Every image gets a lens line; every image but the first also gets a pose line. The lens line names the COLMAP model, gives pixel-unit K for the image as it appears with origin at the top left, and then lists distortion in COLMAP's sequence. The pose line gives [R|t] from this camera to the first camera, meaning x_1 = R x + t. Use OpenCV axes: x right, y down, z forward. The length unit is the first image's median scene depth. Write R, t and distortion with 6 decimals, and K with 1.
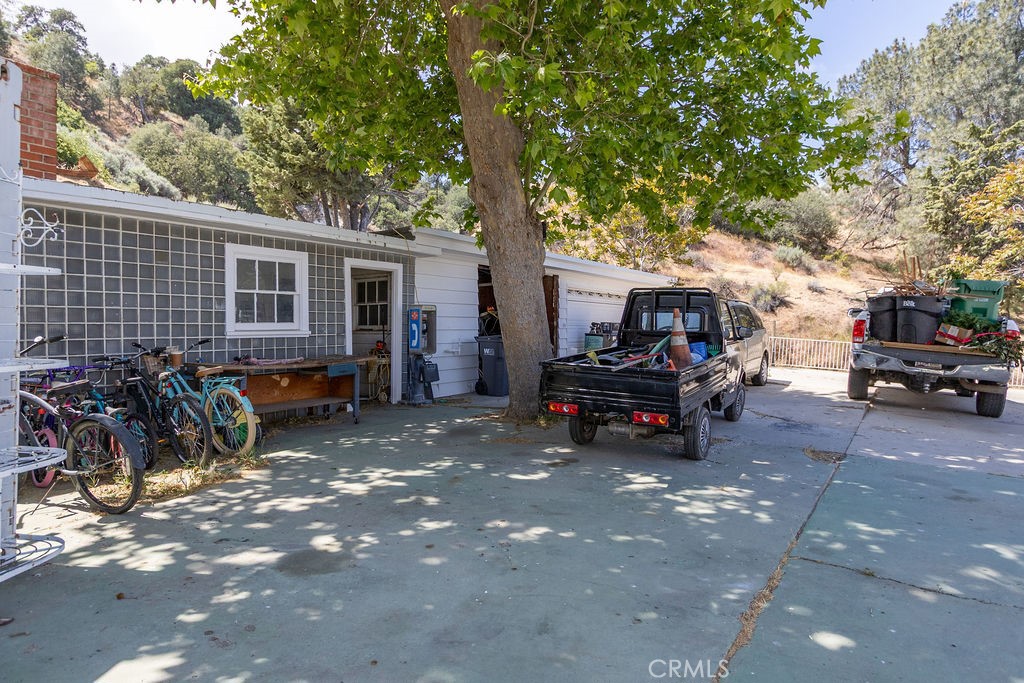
lens RADIAL K [[514.9, 0, 511.2], [0, 514.9, 341.7], [0, 0, 1]] dist [0.001068, -0.000138]
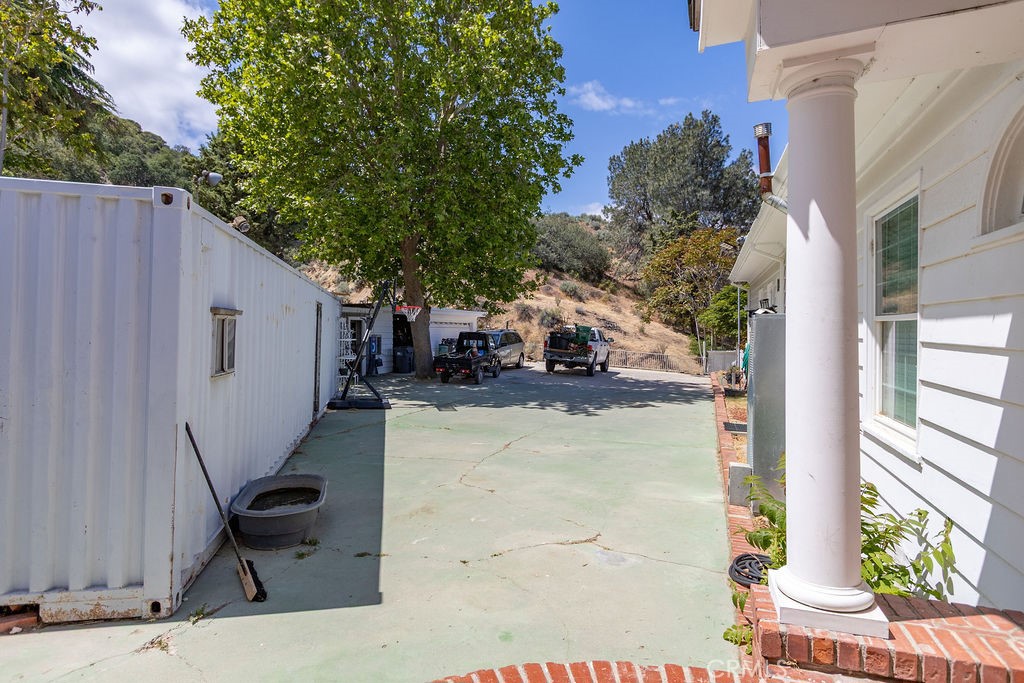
lens RADIAL K [[514.9, 0, 511.1], [0, 514.9, 339.6], [0, 0, 1]] dist [0.001068, -0.000138]
pose [[0.950625, 0.000980, 0.310340, -0.231945], [0.001724, 0.999963, -0.008440, -0.018952], [-0.310336, 0.008558, 0.950588, -1.080670]]
